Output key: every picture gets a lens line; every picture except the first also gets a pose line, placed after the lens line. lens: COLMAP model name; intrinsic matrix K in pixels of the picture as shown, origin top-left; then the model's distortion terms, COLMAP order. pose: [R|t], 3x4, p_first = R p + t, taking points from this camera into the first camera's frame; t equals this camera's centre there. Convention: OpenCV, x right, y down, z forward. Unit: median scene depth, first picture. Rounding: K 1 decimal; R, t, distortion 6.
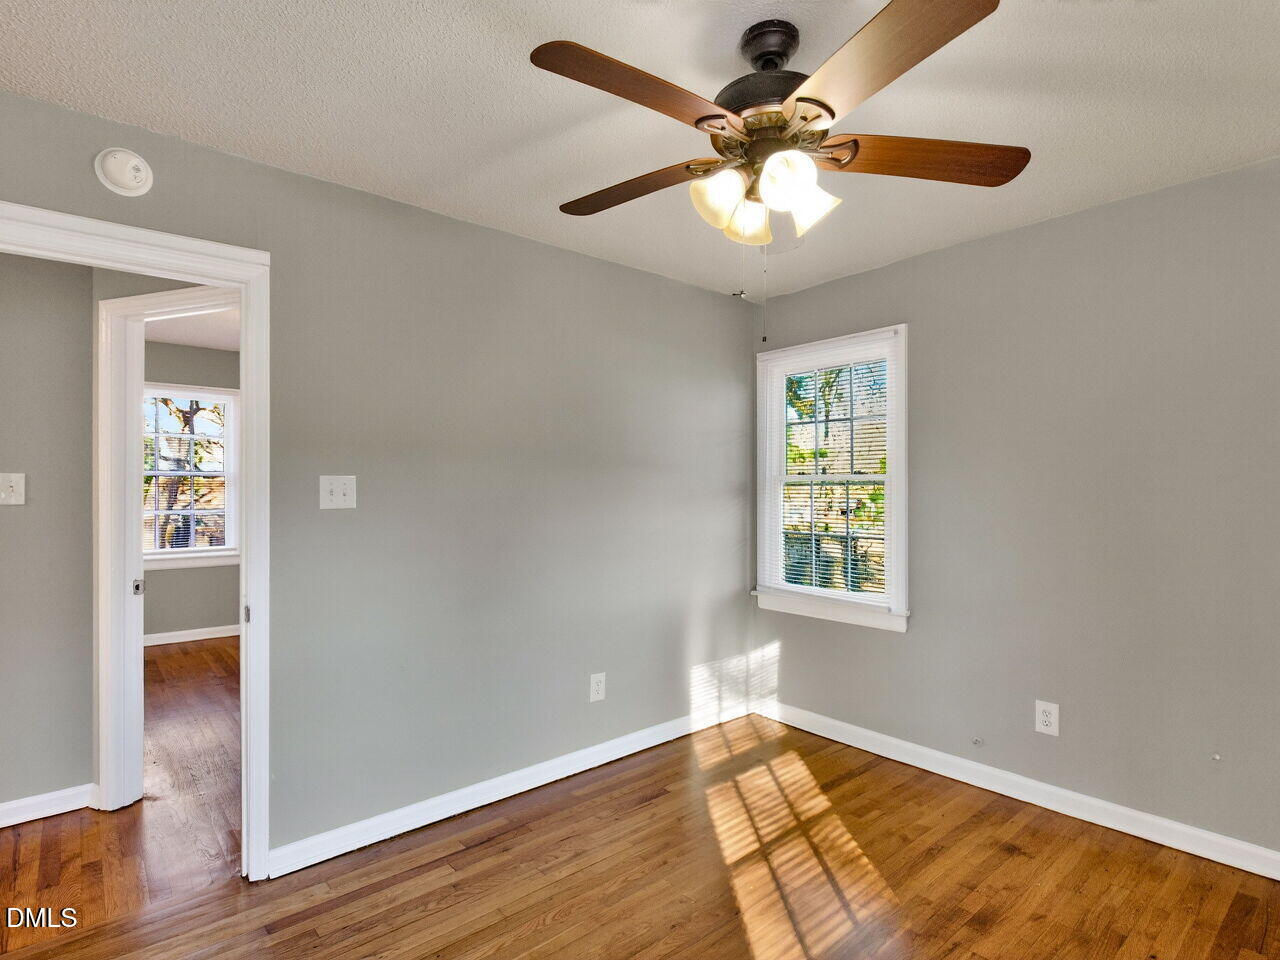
lens RADIAL K [[680.1, 0, 640.0], [0, 680.1, 480.0], [0, 0, 1]] dist [-0.002741, -0.001595]
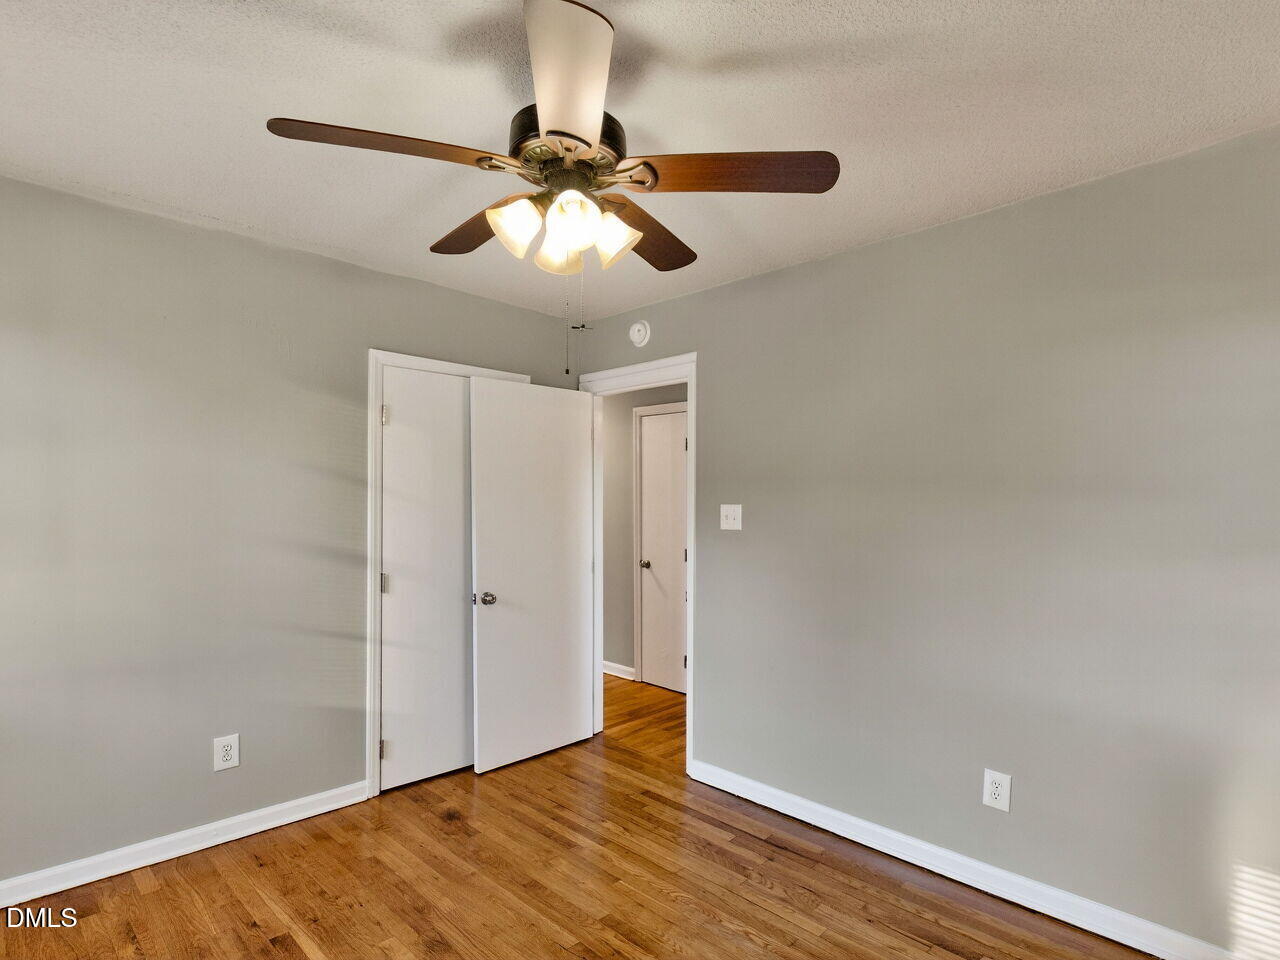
lens RADIAL K [[717.5, 0, 640.0], [0, 717.5, 480.0], [0, 0, 1]] dist [-0.001828, -0.001984]
pose [[0.052103, -0.011272, -0.998578, 0.879019], [0.003246, 0.999933, -0.011118, -0.036438], [0.998636, -0.002662, 0.052136, 0.703932]]
